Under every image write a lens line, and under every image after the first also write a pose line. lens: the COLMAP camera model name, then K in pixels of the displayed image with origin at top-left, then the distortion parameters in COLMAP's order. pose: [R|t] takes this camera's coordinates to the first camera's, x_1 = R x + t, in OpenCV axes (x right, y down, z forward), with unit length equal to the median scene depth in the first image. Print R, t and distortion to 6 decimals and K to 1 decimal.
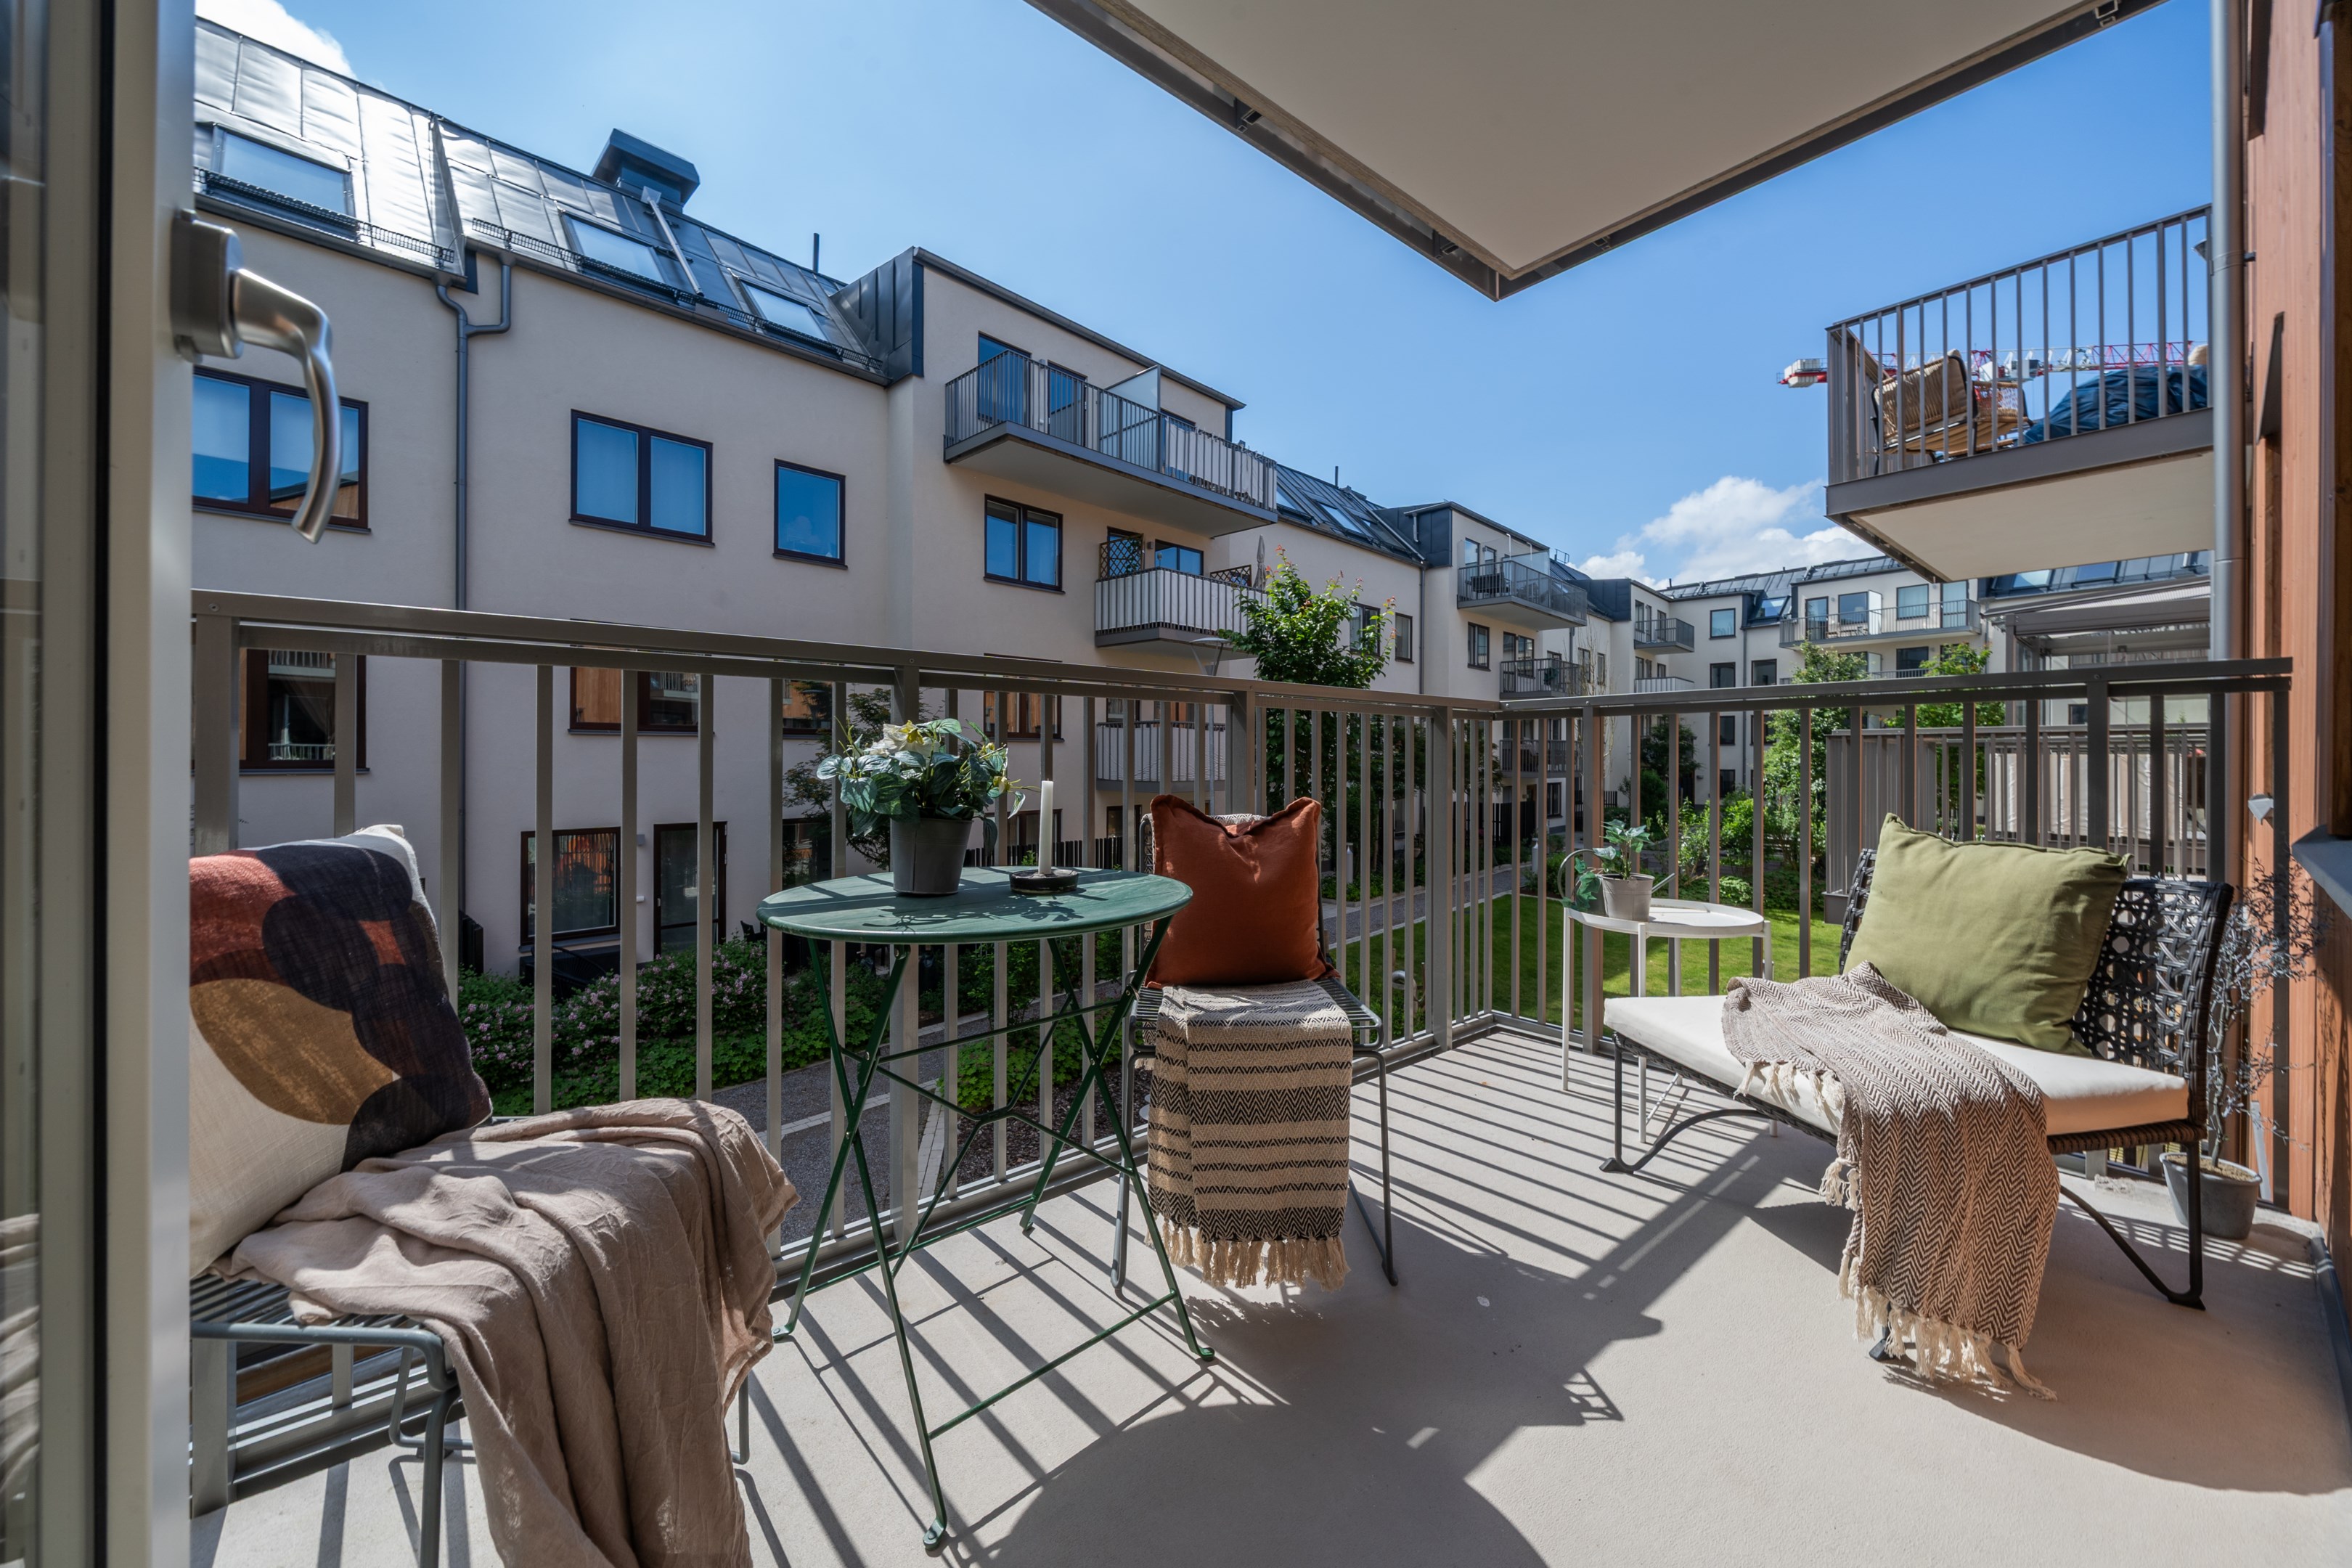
lens RADIAL K [[817.2, 0, 1176.2], [0, 817.2, 778.1], [0, 0, 1]] dist [-0.000686, -0.000082]
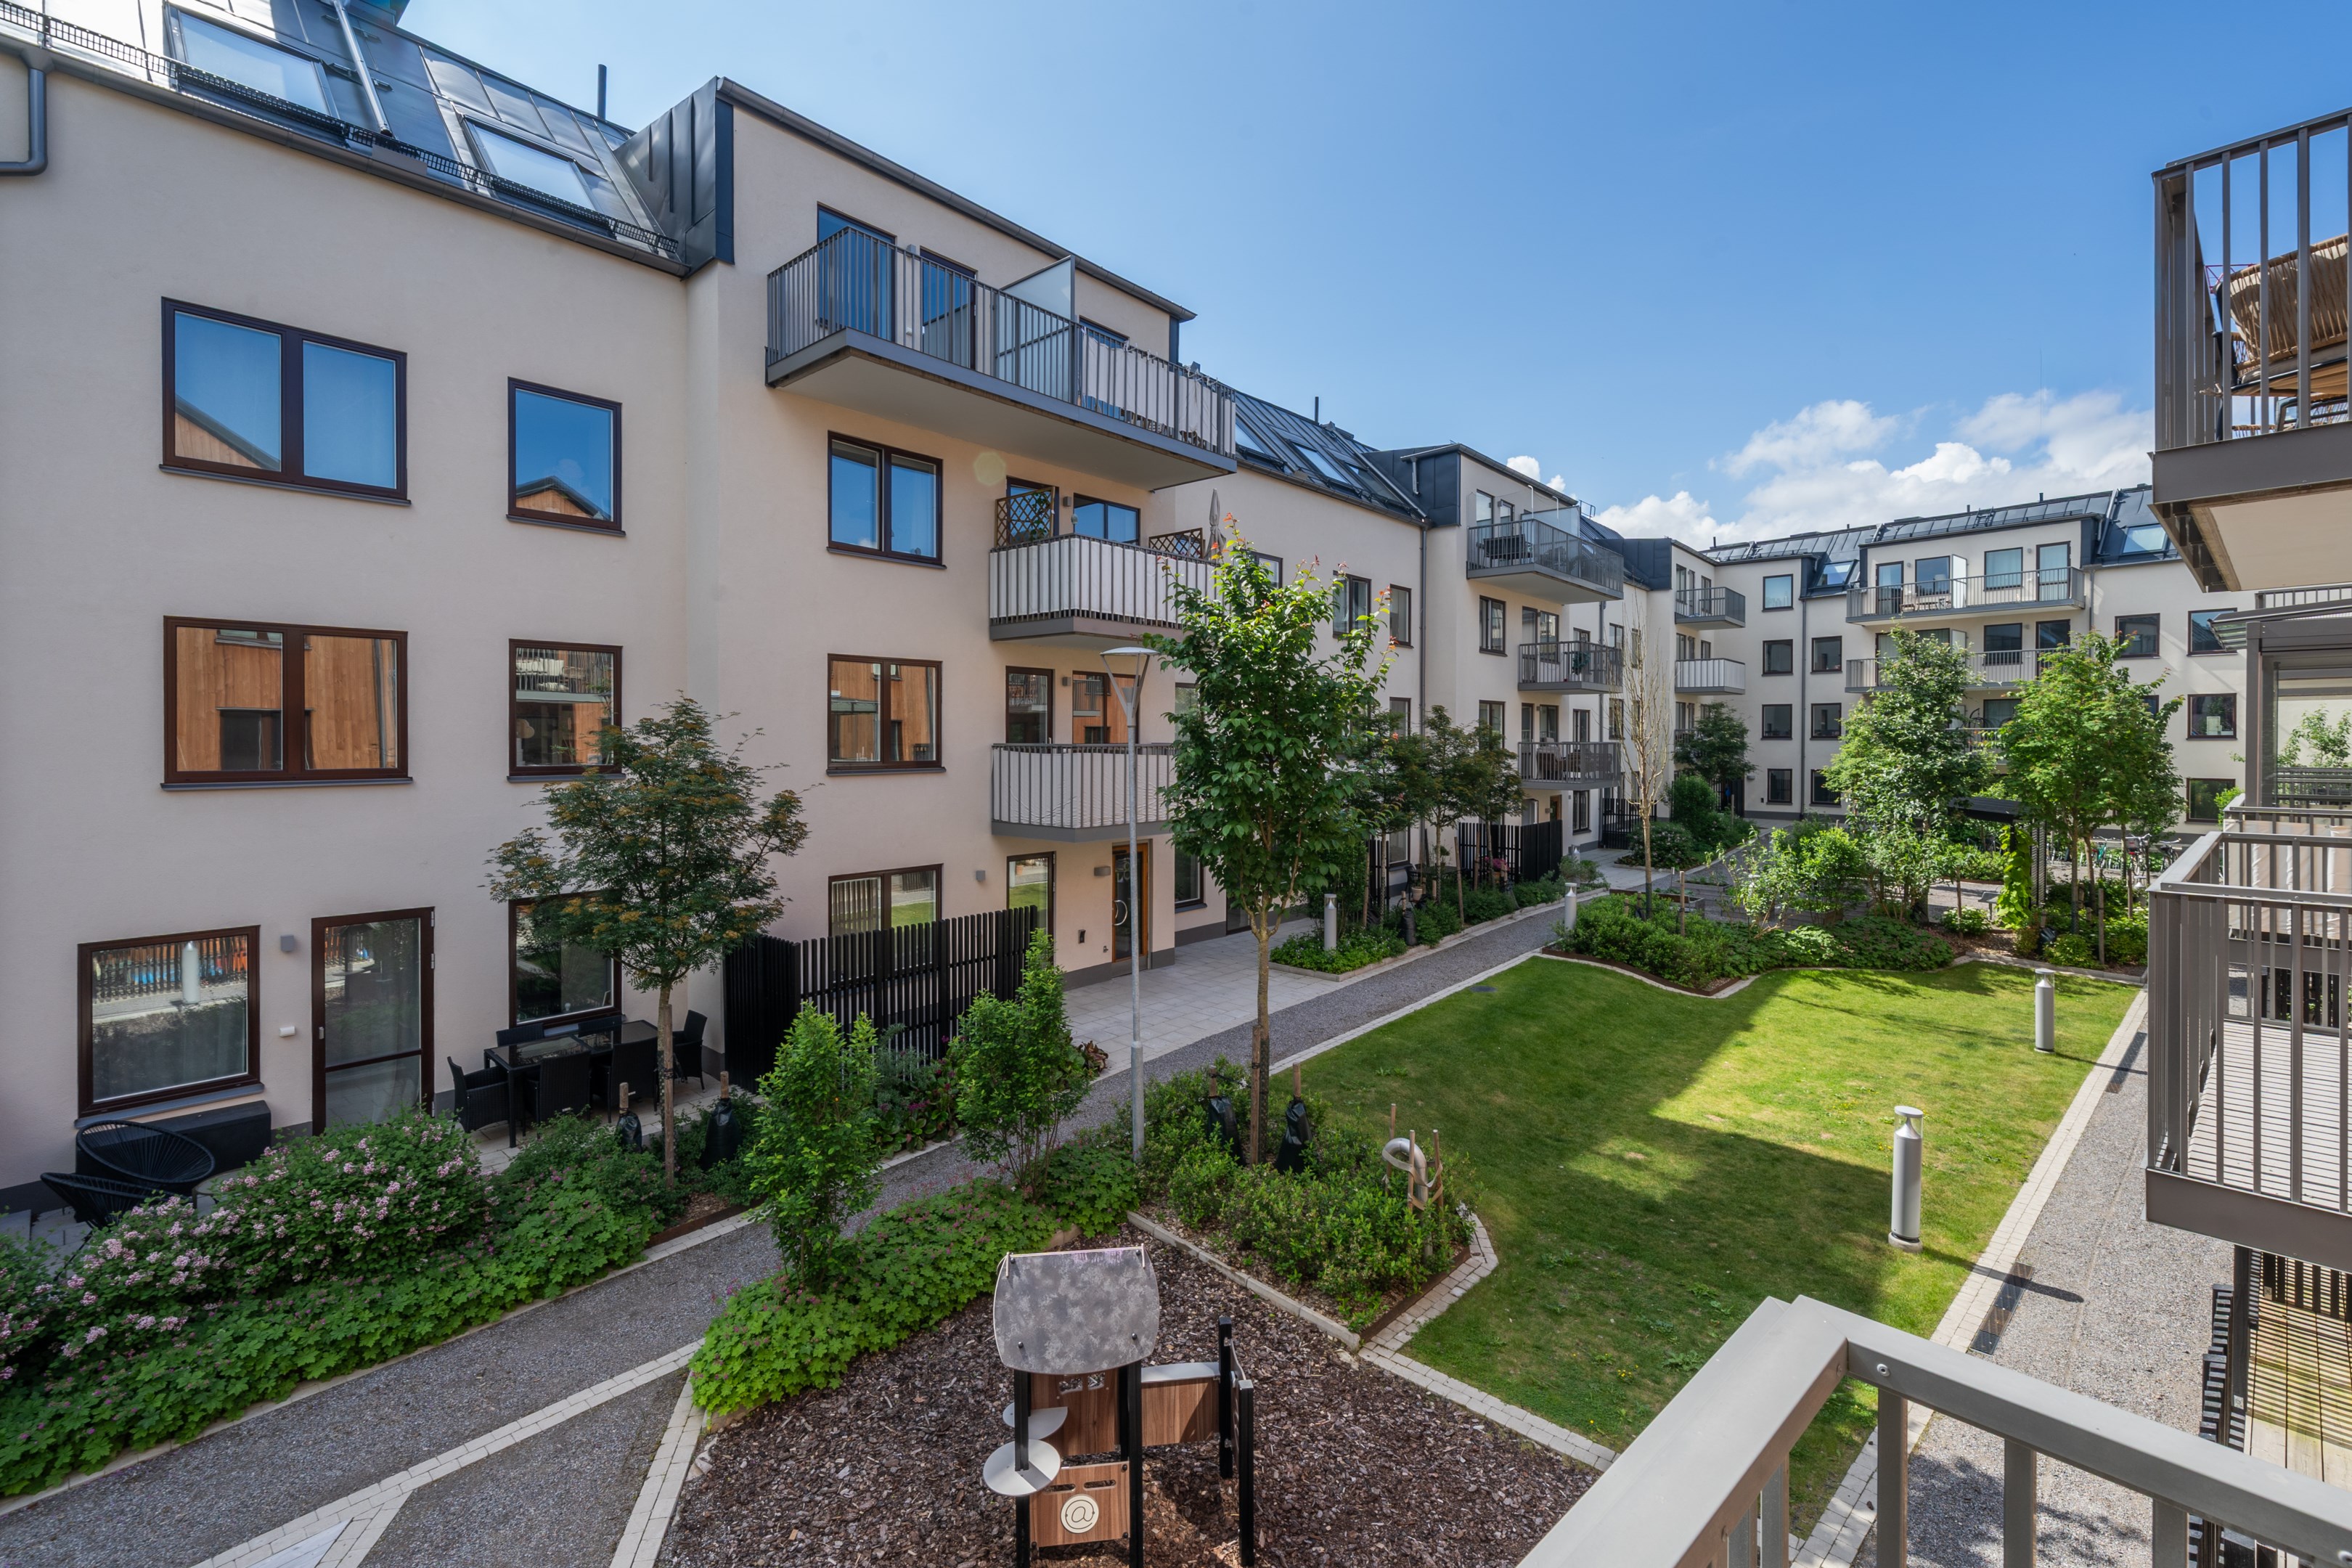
lens RADIAL K [[975.2, 0, 1174.3], [0, 975.2, 784.0], [0, 0, 1]] dist [0.001858, -0.000386]
pose [[0.998932, -0.005262, 0.045908, 0.026566], [0.004541, 0.999865, 0.015806, -0.044427], [-0.045985, -0.015580, 0.998821, 0.111483]]
